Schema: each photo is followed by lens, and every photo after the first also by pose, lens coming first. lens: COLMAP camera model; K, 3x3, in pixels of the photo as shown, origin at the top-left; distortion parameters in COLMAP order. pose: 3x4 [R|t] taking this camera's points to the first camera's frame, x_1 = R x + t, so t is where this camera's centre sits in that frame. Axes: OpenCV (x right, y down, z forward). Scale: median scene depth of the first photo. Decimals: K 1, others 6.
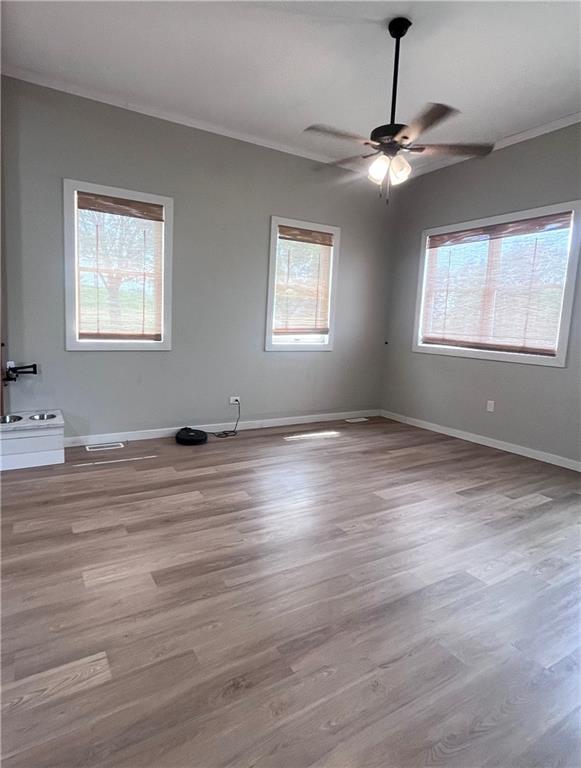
lens RADIAL K [[450.2, 0, 238.9], [0, 450.2, 377.9], [0, 0, 1]] dist [0.001939, 0.000199]
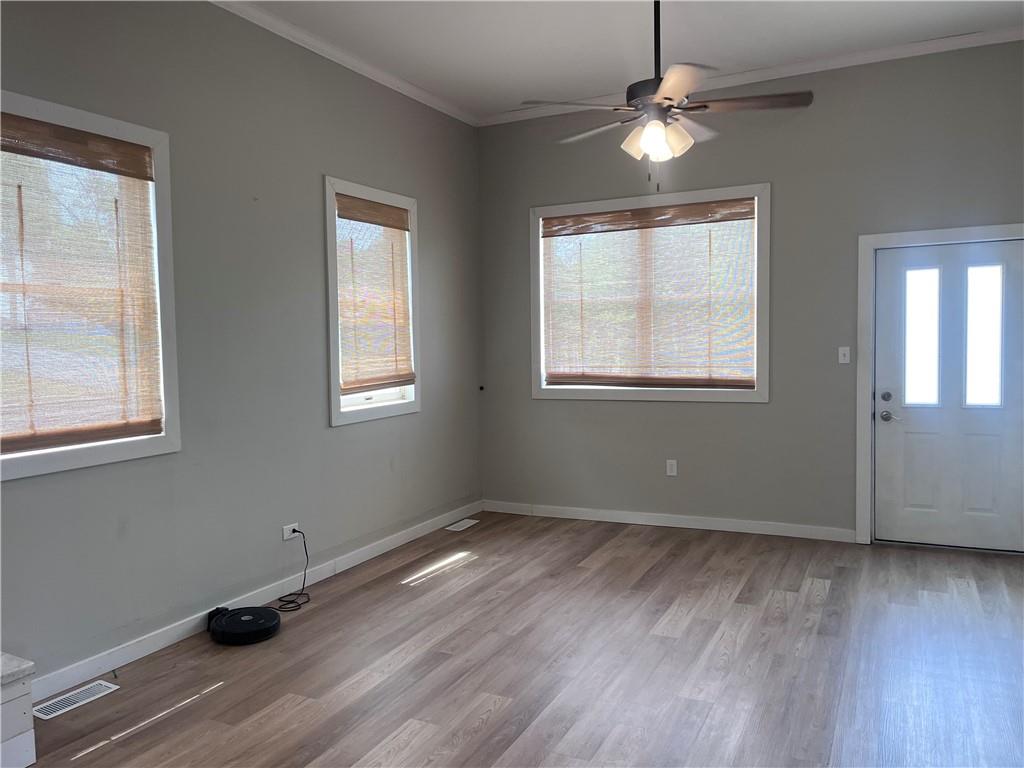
lens RADIAL K [[831.3, 0, 512.0], [0, 831.3, 384.0], [0, 0, 1]] dist [0.054335, -0.011124]
pose [[0.819429, -0.090628, 0.565970, -0.356820], [0.131626, 0.990785, -0.031918, -0.056571], [-0.557862, 0.100651, 0.823808, 0.082310]]
